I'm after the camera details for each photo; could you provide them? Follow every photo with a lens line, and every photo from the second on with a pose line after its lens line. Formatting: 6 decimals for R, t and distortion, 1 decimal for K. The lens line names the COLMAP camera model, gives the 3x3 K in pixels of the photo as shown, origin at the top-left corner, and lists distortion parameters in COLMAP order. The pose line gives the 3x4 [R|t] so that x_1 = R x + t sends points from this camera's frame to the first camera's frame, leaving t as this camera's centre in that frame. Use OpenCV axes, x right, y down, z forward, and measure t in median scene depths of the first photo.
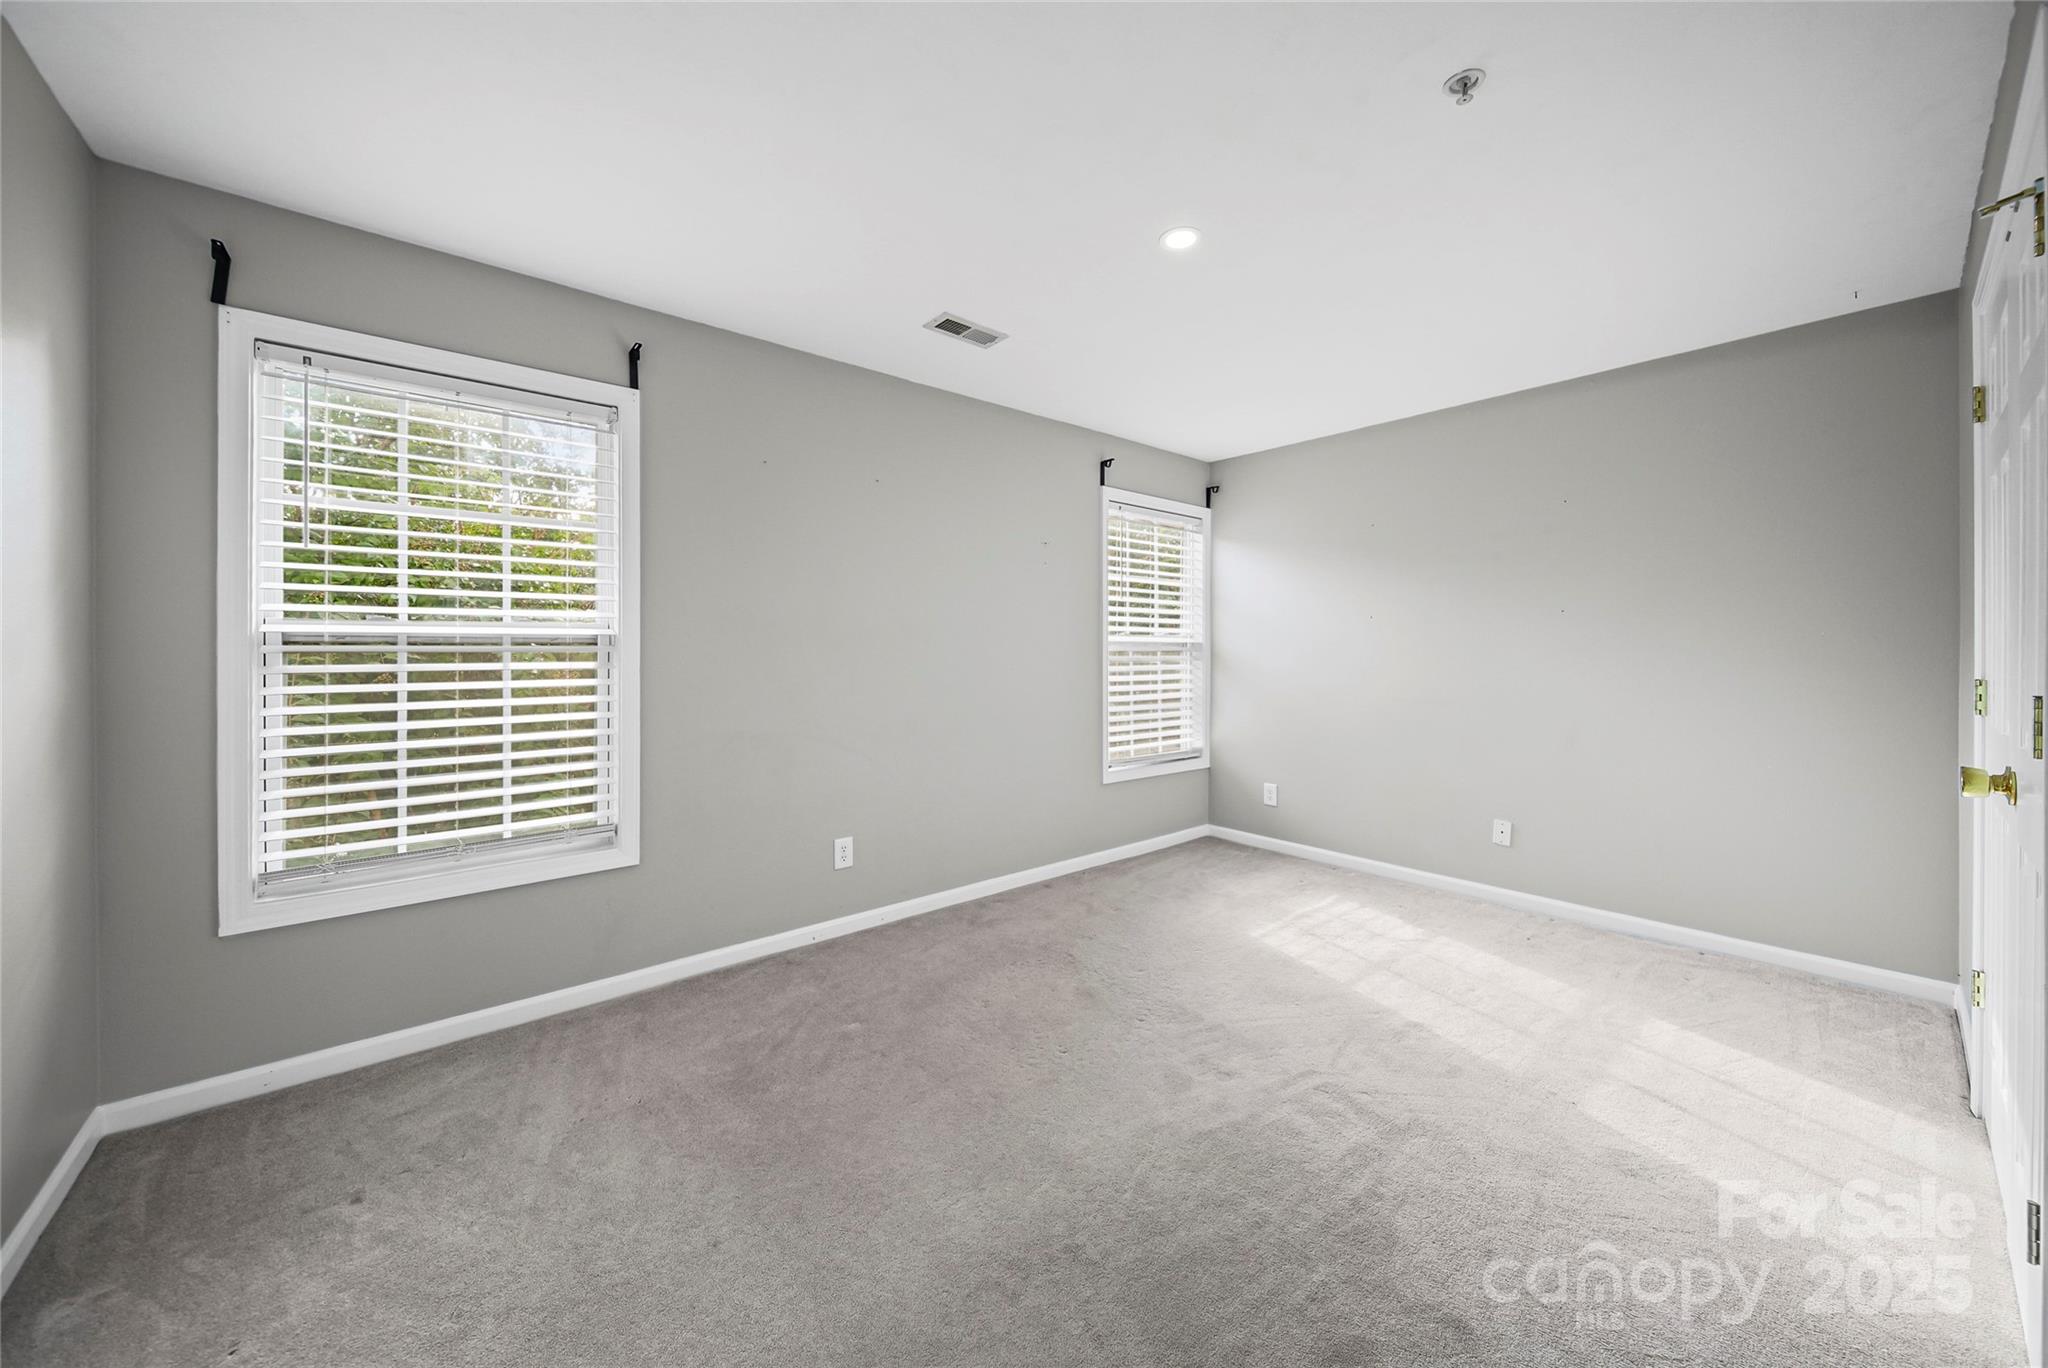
lens RADIAL K [[757.9, 0, 1037.5], [0, 757.9, 653.2], [0, 0, 1]] dist [0.001292, 0.000076]
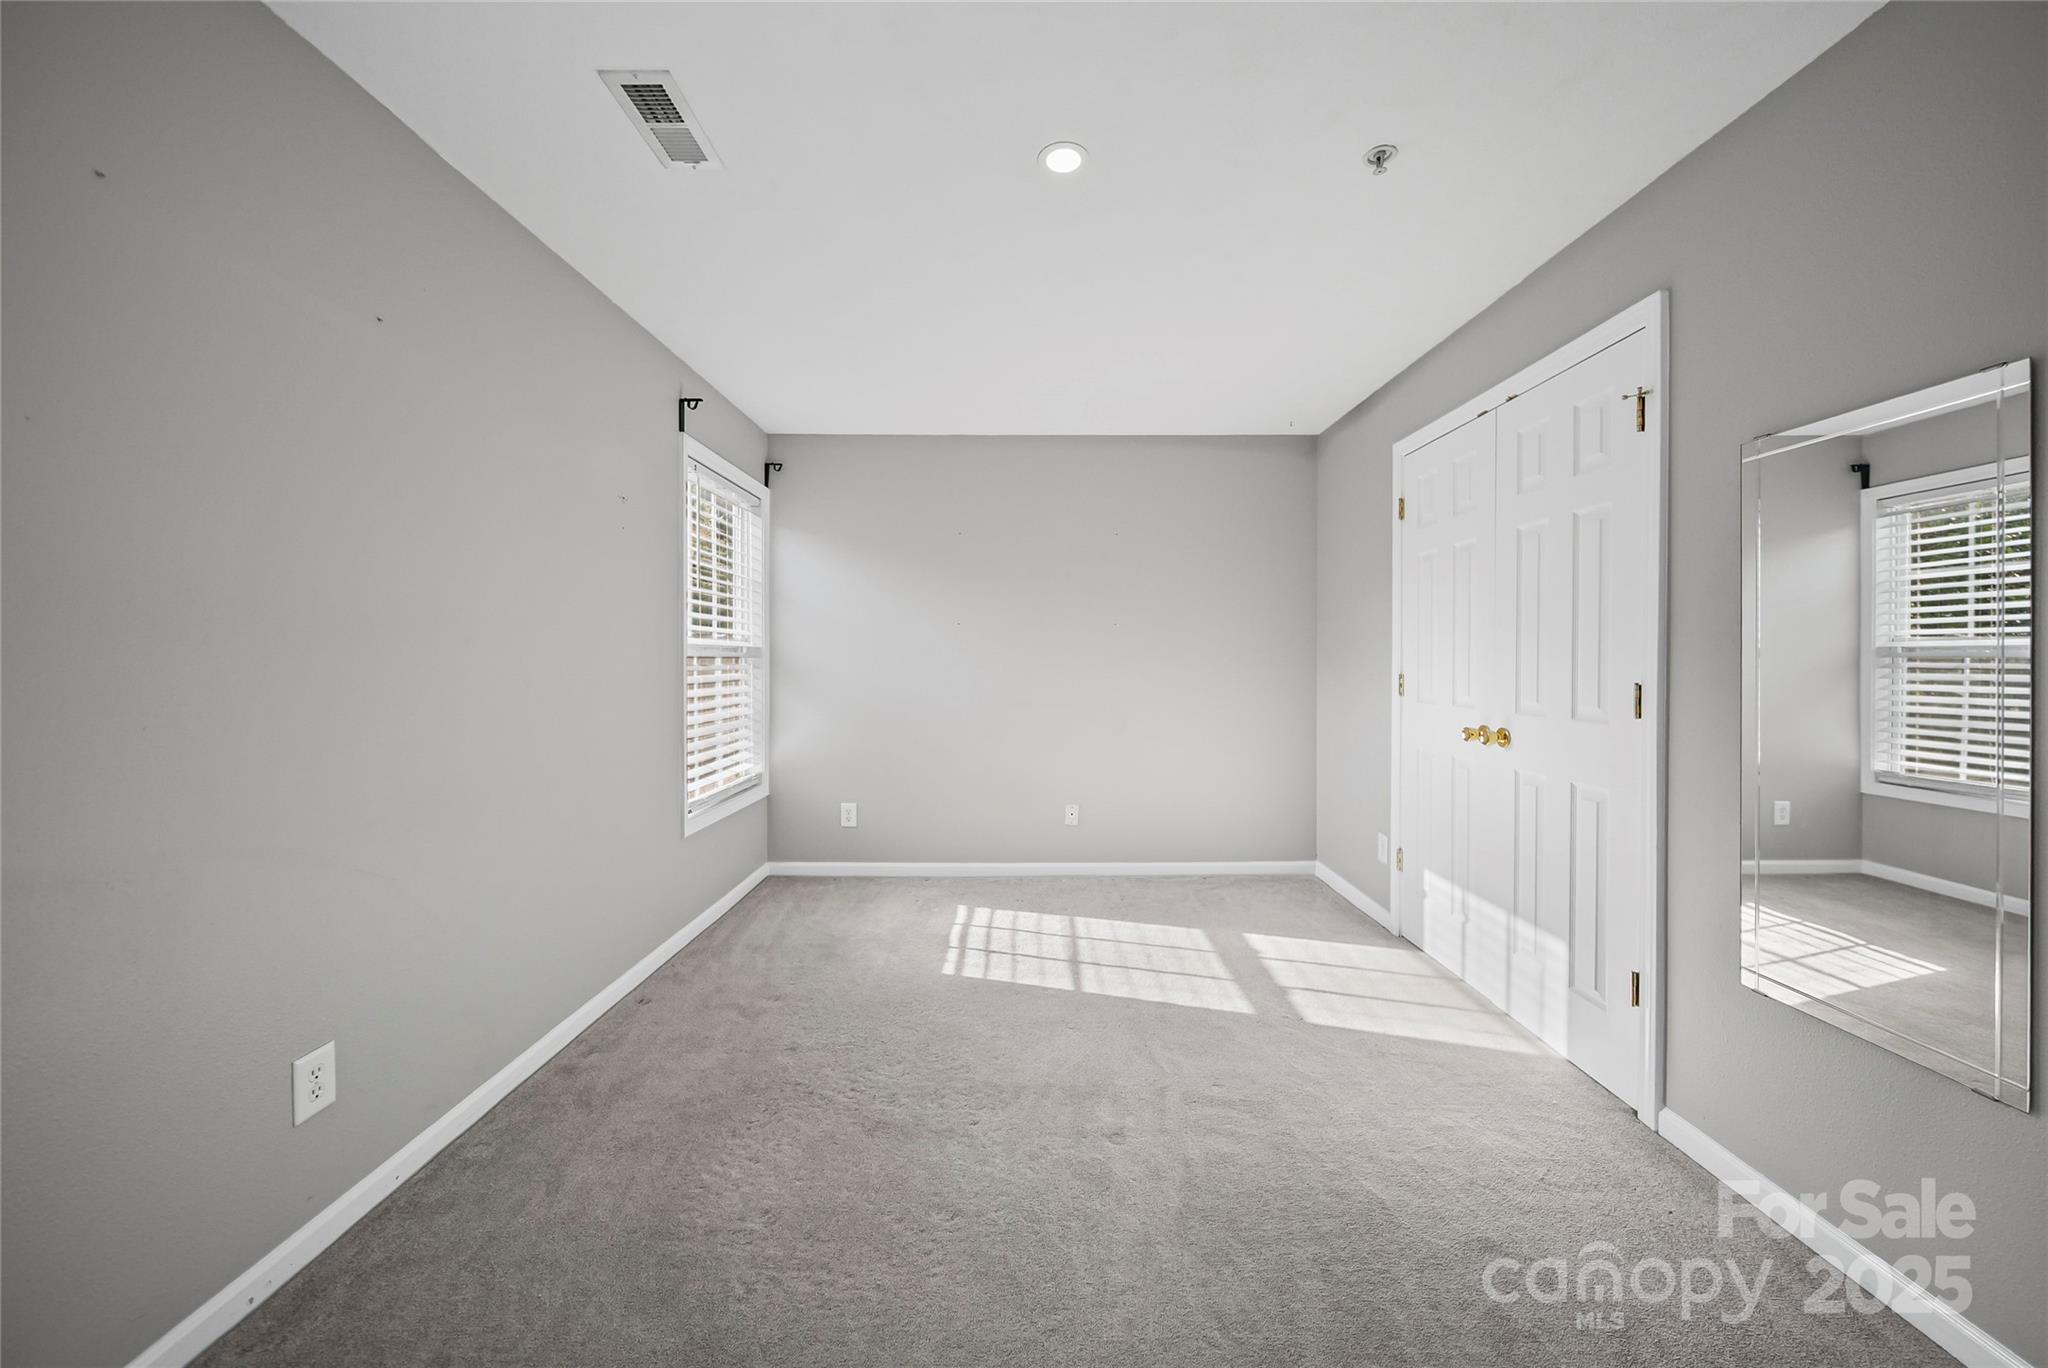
lens RADIAL K [[742.8, 0, 1027.2], [0, 742.8, 666.2], [0, 0, 1]] dist [-0.000106, -0.000021]
pose [[0.634297, -0.007058, 0.773057, -0.256399], [0.000240, 0.999960, 0.008933, -0.000307], [-0.773089, -0.005481, 0.634274, 0.281606]]
